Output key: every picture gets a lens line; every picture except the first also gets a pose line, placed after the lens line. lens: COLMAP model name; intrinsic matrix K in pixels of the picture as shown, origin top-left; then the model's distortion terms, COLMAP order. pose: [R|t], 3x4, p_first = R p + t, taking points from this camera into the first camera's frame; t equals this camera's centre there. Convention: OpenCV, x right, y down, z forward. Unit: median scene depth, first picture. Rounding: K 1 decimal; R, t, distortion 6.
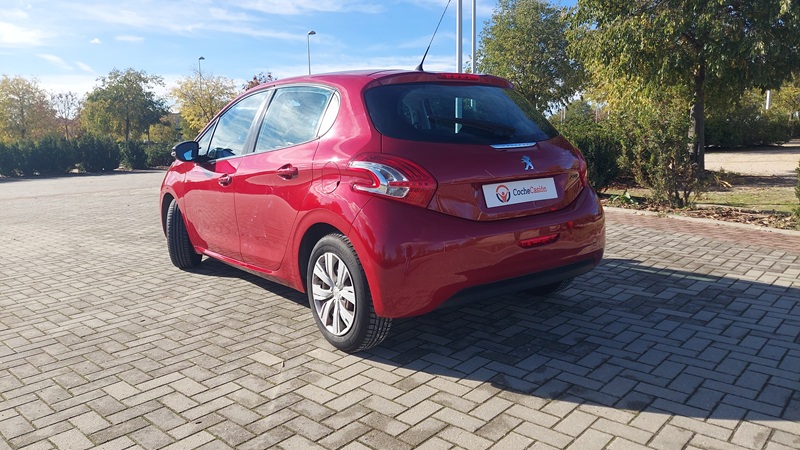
lens RADIAL K [[575.5, 0, 410.0], [0, 575.5, 221.8], [0, 0, 1]] dist [0.093016, -0.108495]
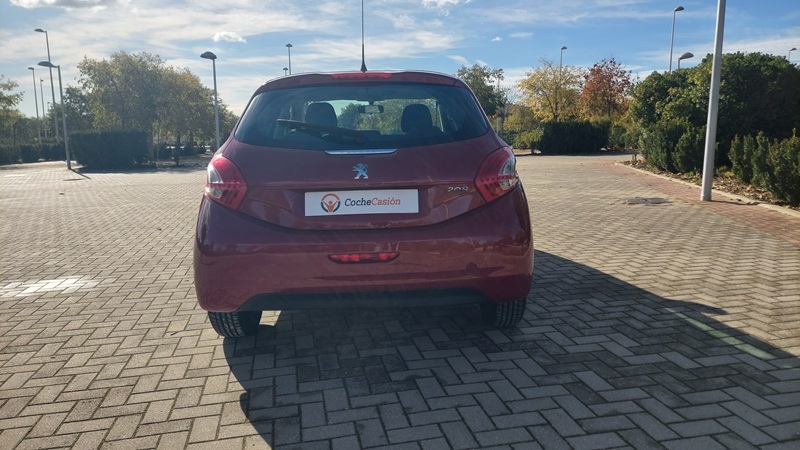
lens RADIAL K [[575.5, 0, 410.0], [0, 575.5, 221.8], [0, 0, 1]] dist [0.093016, -0.108495]
pose [[0.809171, 0.098829, -0.579201, 0.682365], [-0.086836, 0.995043, 0.048471, -0.062674], [0.581121, 0.011074, 0.813742, 0.259455]]
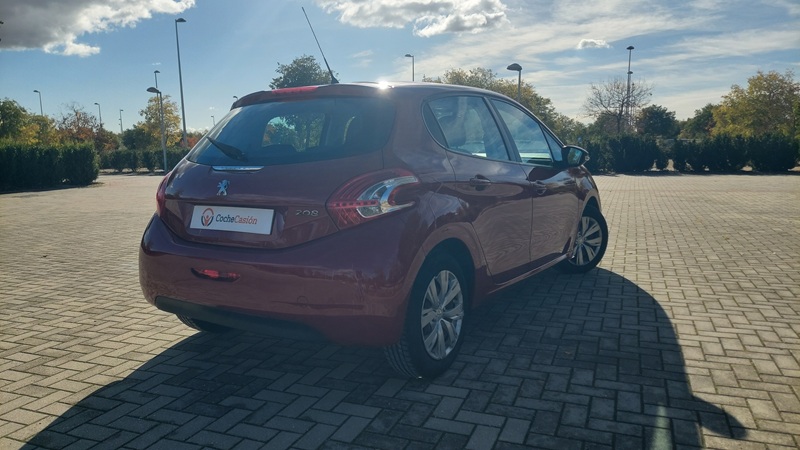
lens RADIAL K [[575.5, 0, 410.0], [0, 575.5, 221.8], [0, 0, 1]] dist [0.093016, -0.108495]
pose [[0.344639, 0.141259, -0.928046, 0.990612], [-0.131814, 0.986101, 0.101145, -0.154243], [0.929435, 0.087471, 0.358469, 0.809442]]
